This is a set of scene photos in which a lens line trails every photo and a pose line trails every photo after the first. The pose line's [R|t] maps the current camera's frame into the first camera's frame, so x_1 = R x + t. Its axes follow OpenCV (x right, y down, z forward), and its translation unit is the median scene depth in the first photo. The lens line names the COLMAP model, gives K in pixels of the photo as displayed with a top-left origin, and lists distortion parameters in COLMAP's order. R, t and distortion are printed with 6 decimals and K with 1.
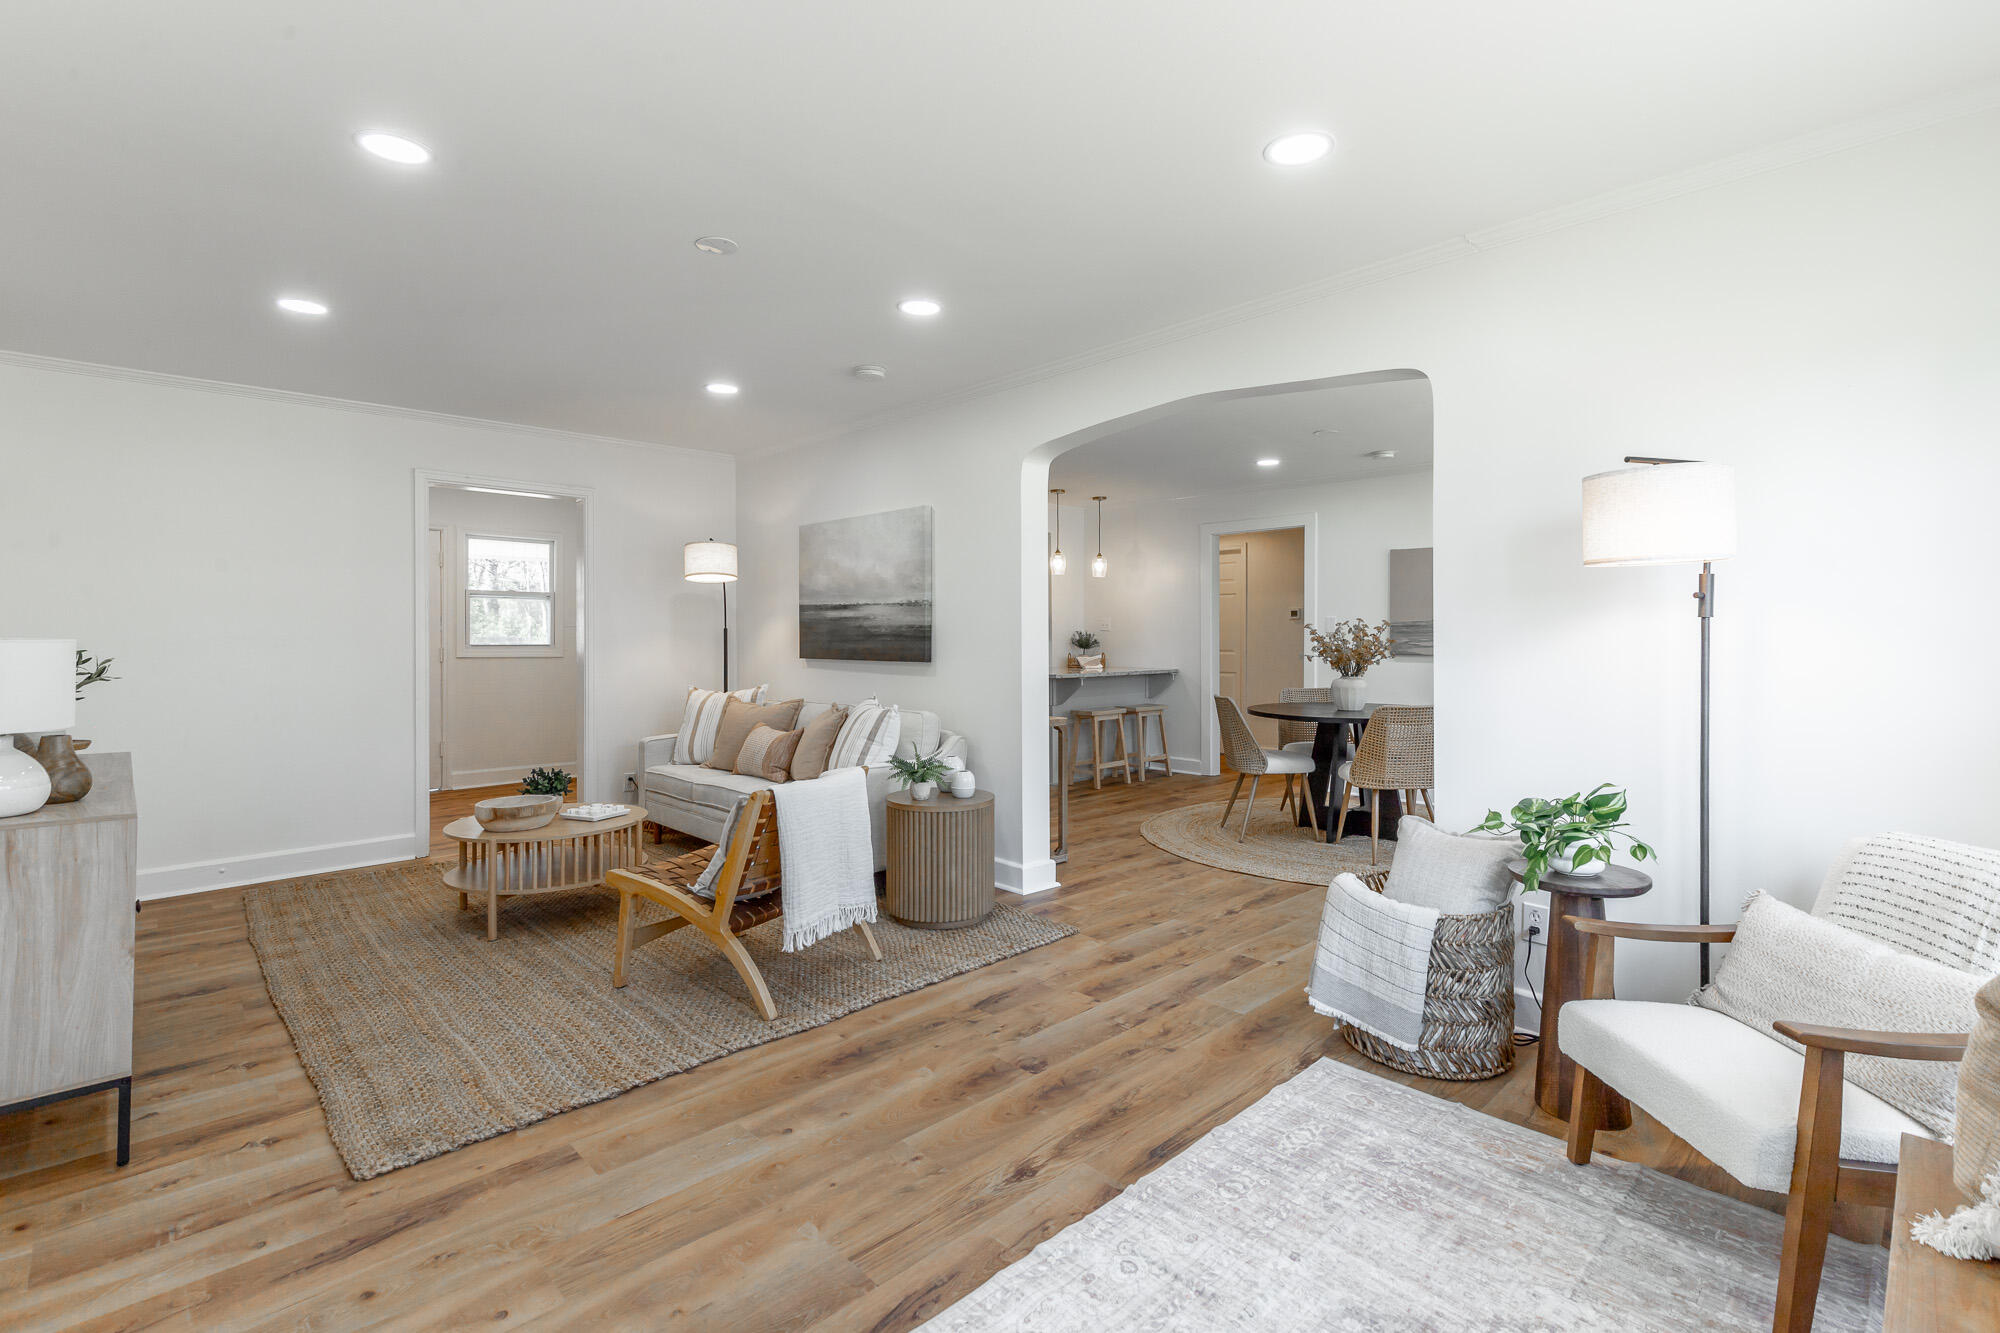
lens RADIAL K [[908.8, 0, 1019.2], [0, 908.8, 630.0], [0, 0, 1]] dist [0.012173, -0.002634]
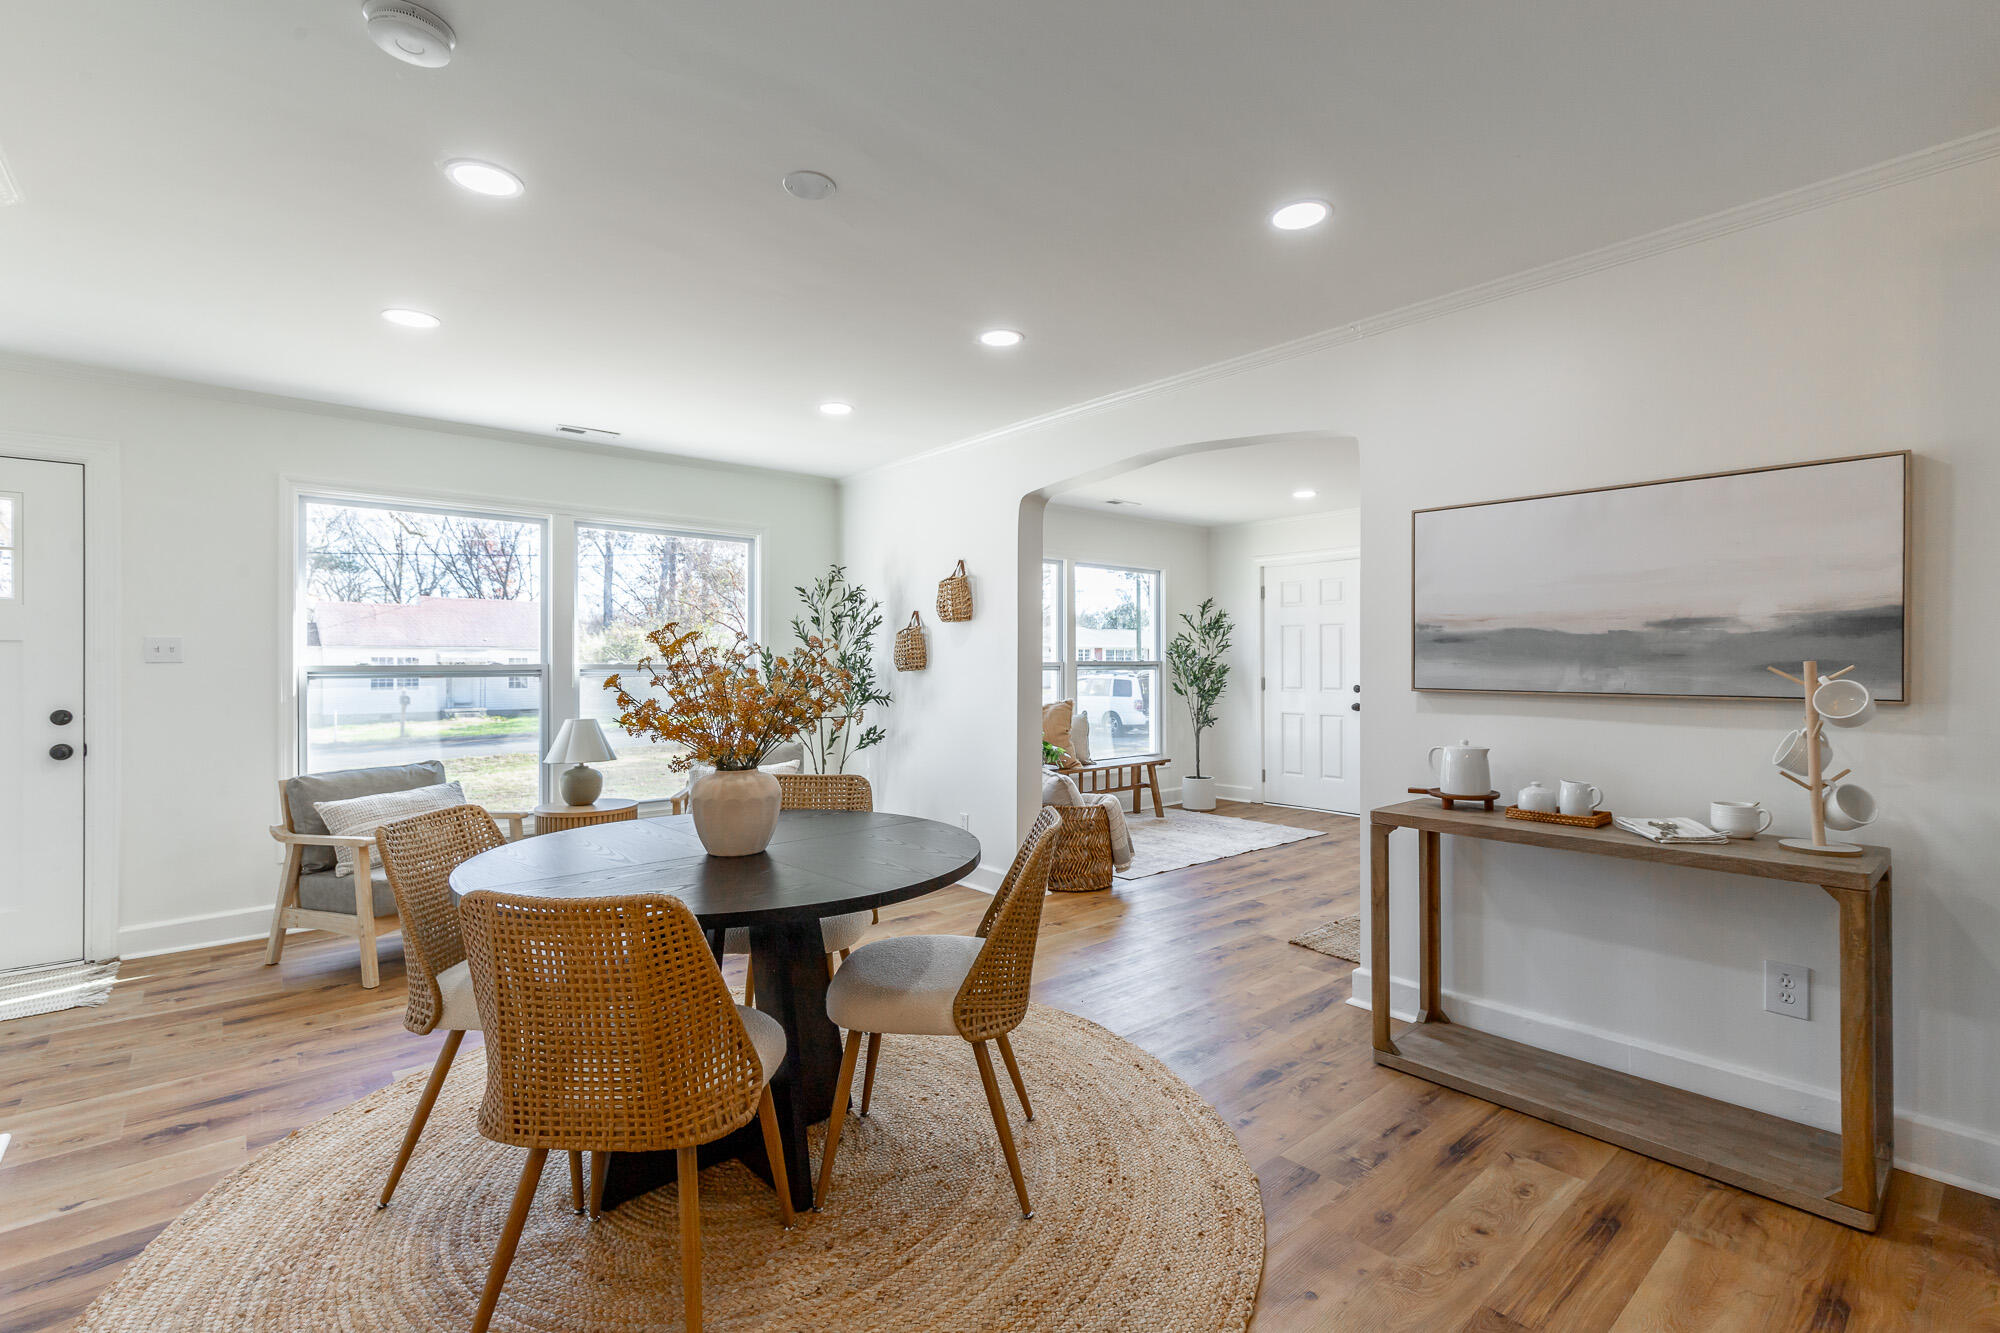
lens RADIAL K [[908.8, 0, 1032.0], [0, 908.8, 653.2], [0, 0, 1]] dist [0.012173, -0.002634]
pose [[-0.998687, 0.002558, 0.051165, 0.447954], [0.001665, 0.999845, -0.017499, 0.012732], [-0.051202, -0.017391, -0.998537, 3.007466]]
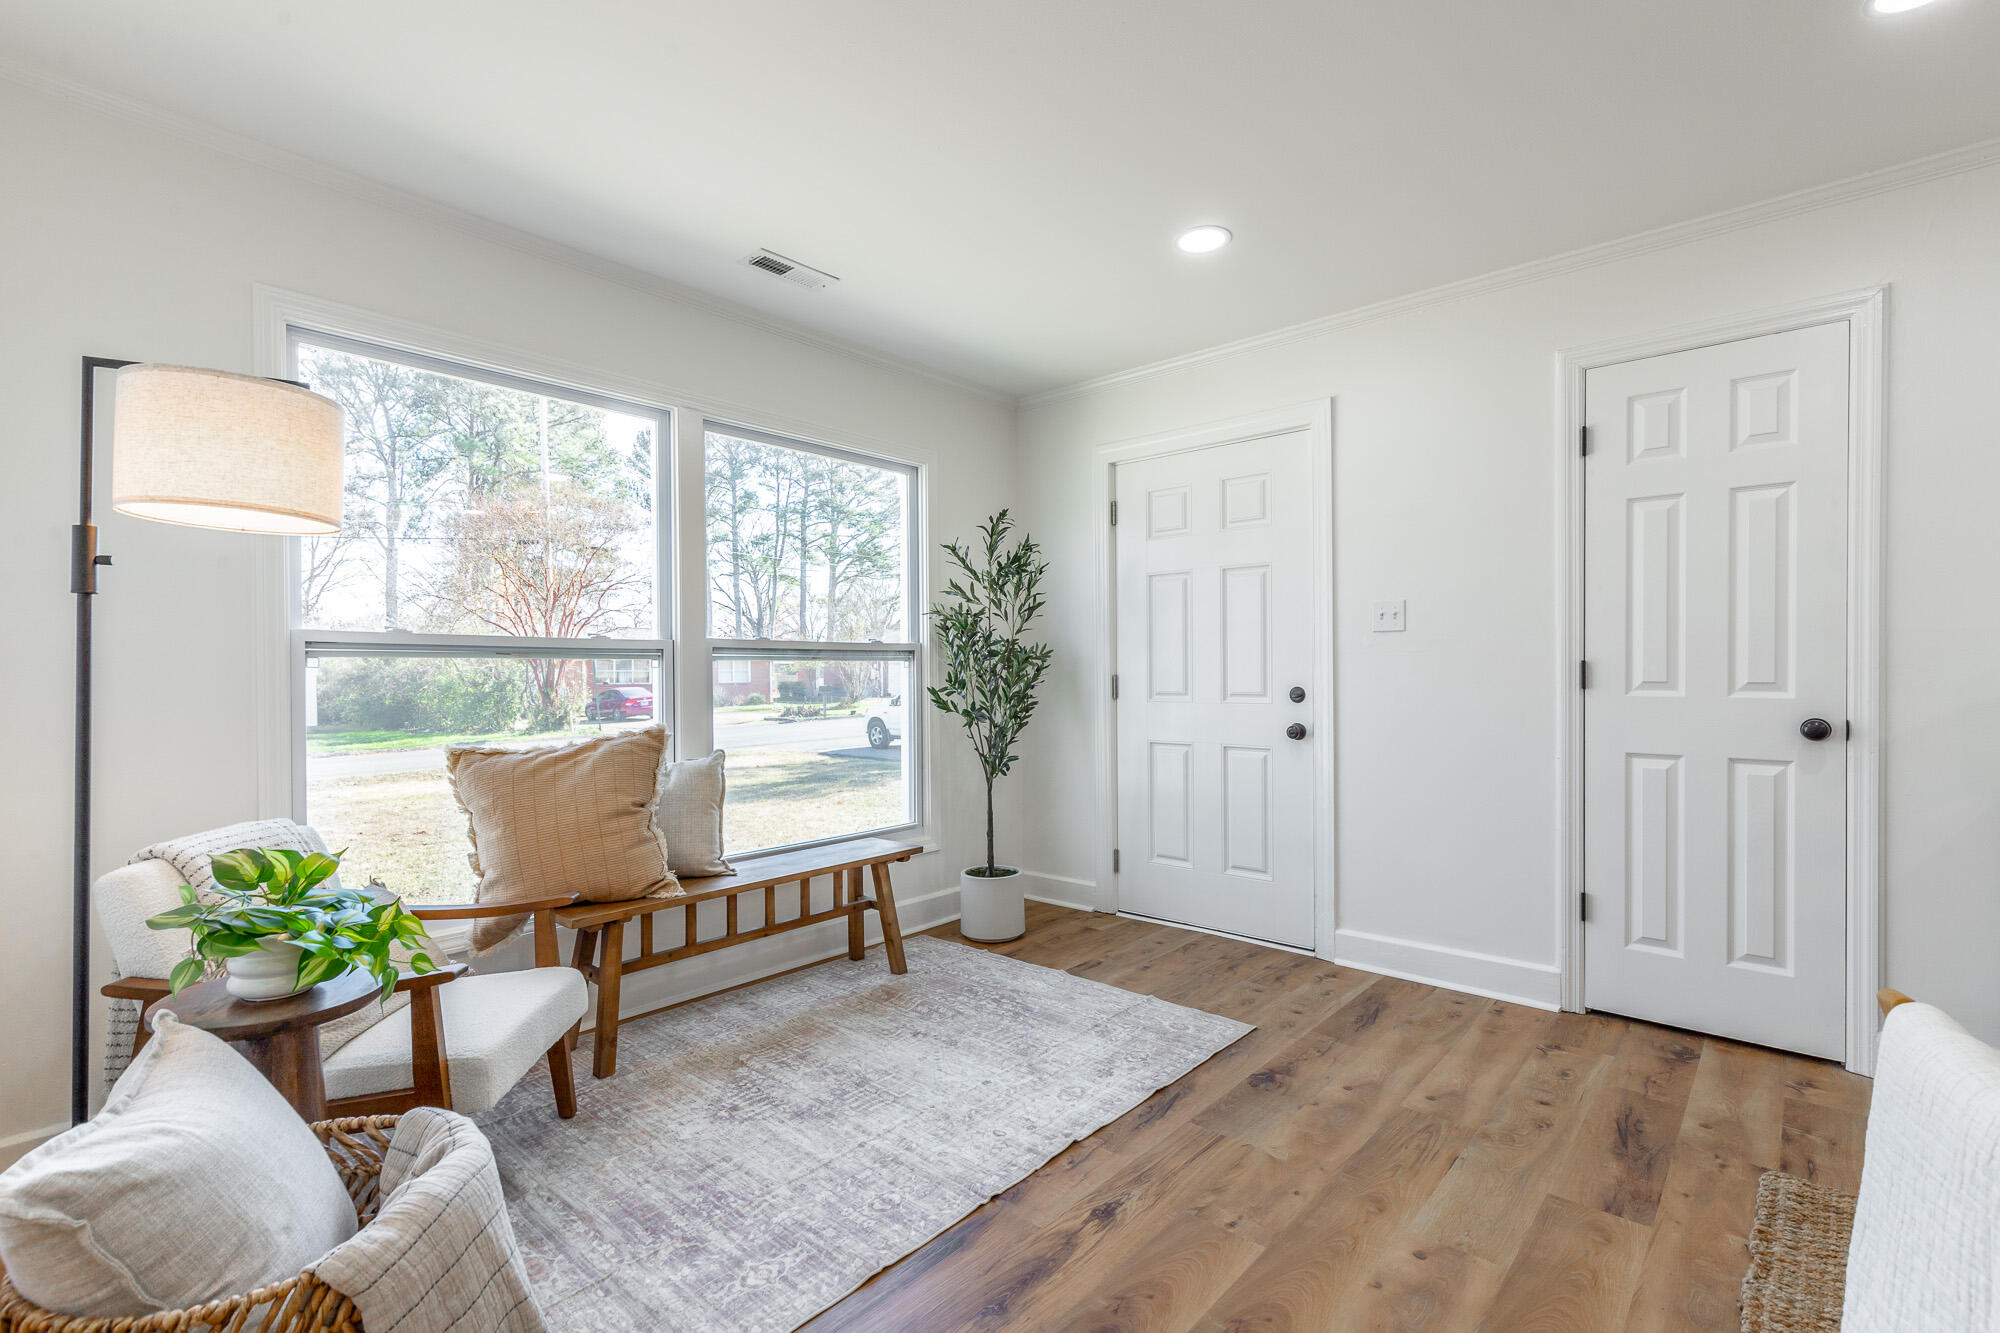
lens RADIAL K [[908.8, 0, 1016.2], [0, 908.8, 677.8], [0, 0, 1]] dist [0.012173, -0.002634]
pose [[-0.996989, 0.006908, -0.077235, 0.127918], [0.006893, 0.999976, 0.000457, 0.044338], [0.077237, -0.000076, -0.997013, 1.512749]]
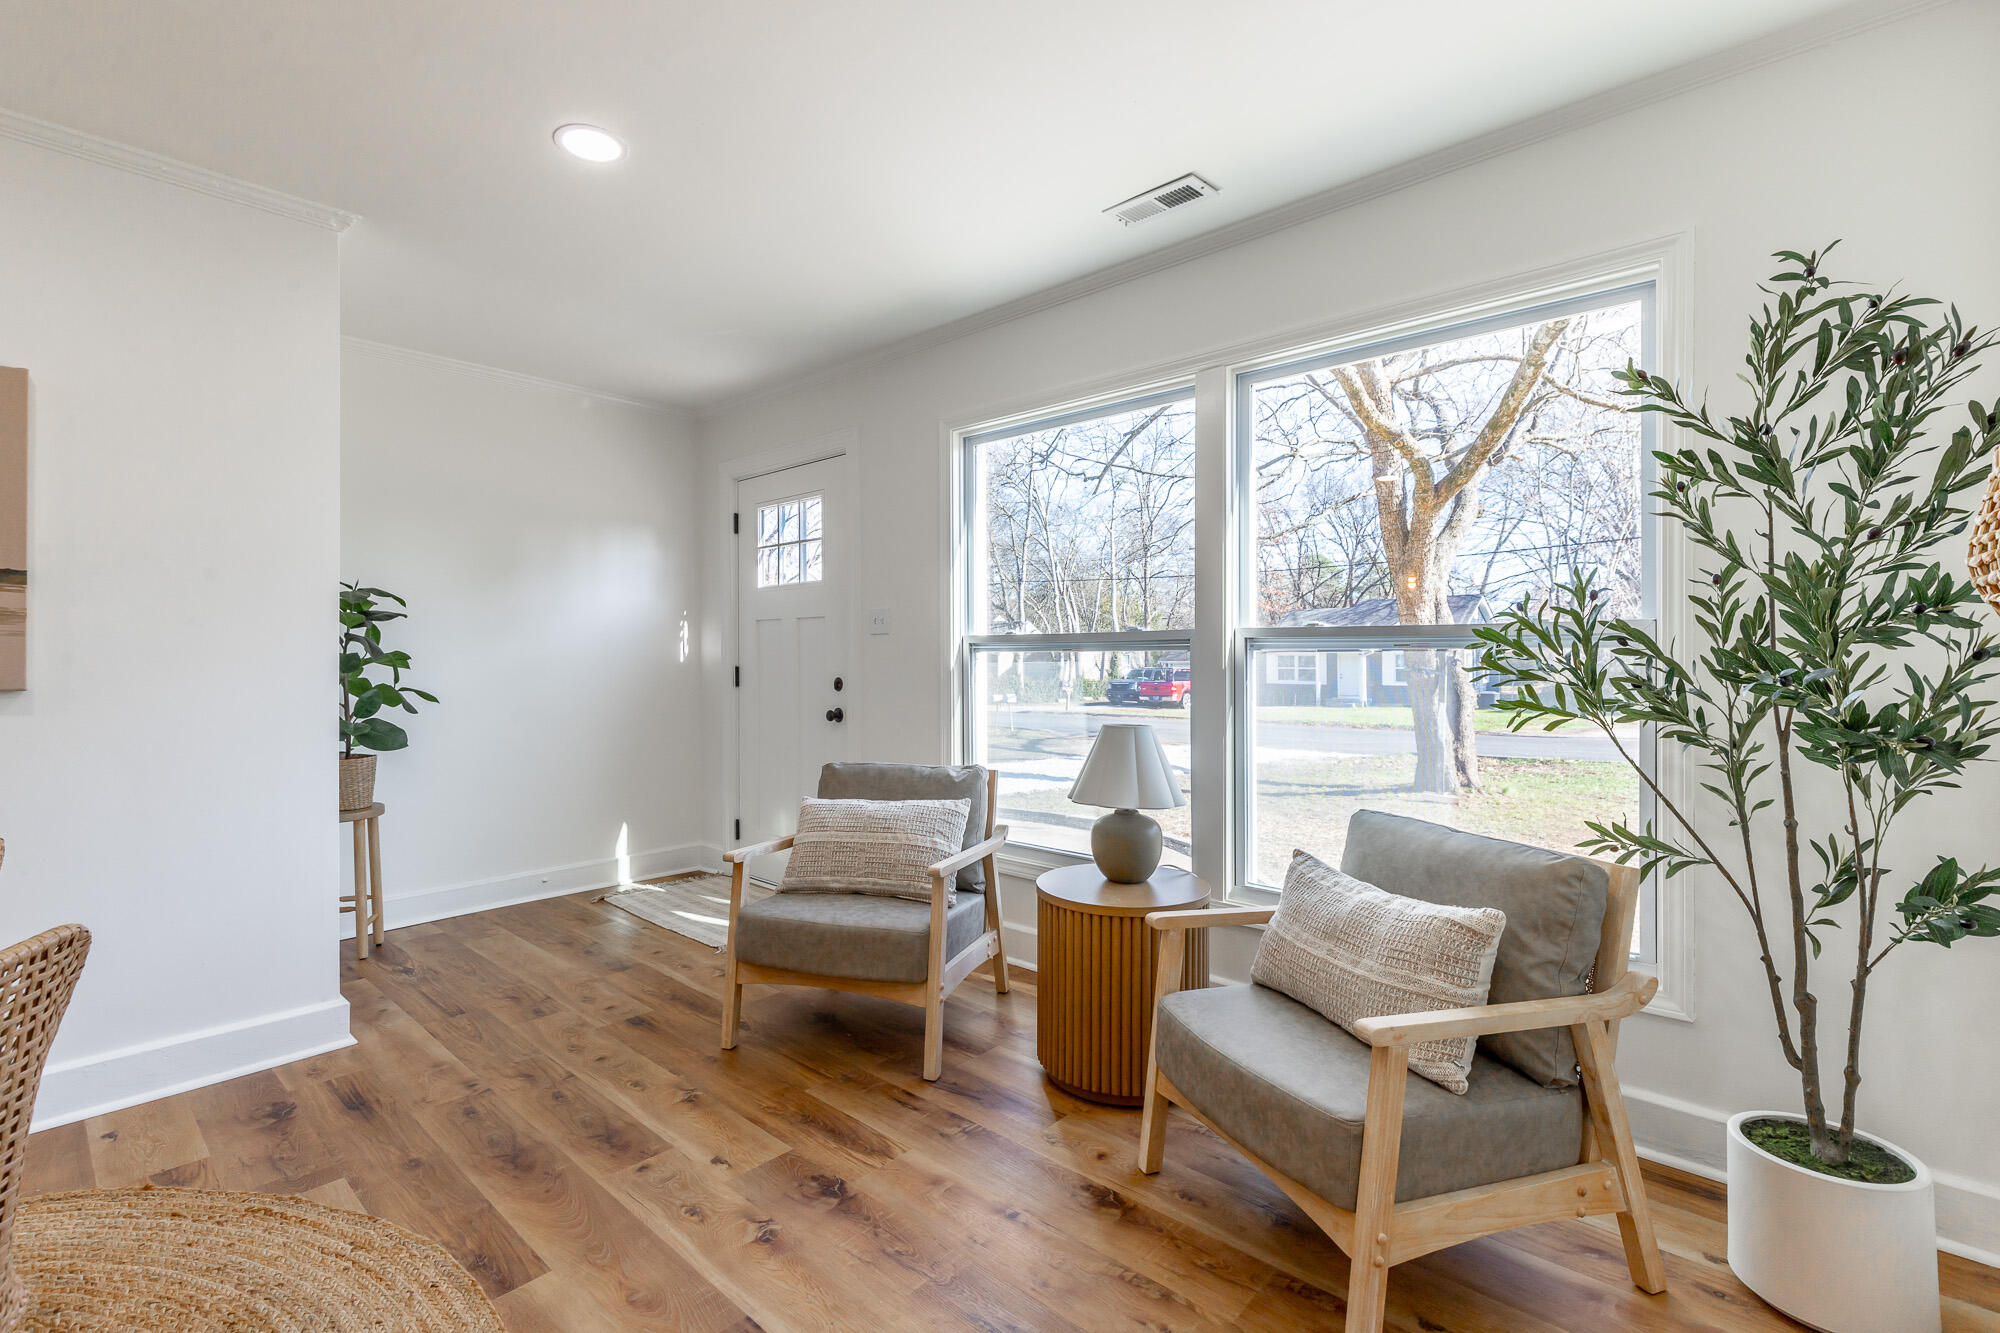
lens RADIAL K [[908.8, 0, 974.6], [0, 908.8, 651.7], [0, 0, 1]] dist [0.012173, -0.002634]
pose [[-0.044024, 0.003101, 0.999026, 0.443319], [-0.003792, 0.999987, -0.003271, 0.033479], [-0.999023, -0.003933, -0.044012, 1.472378]]
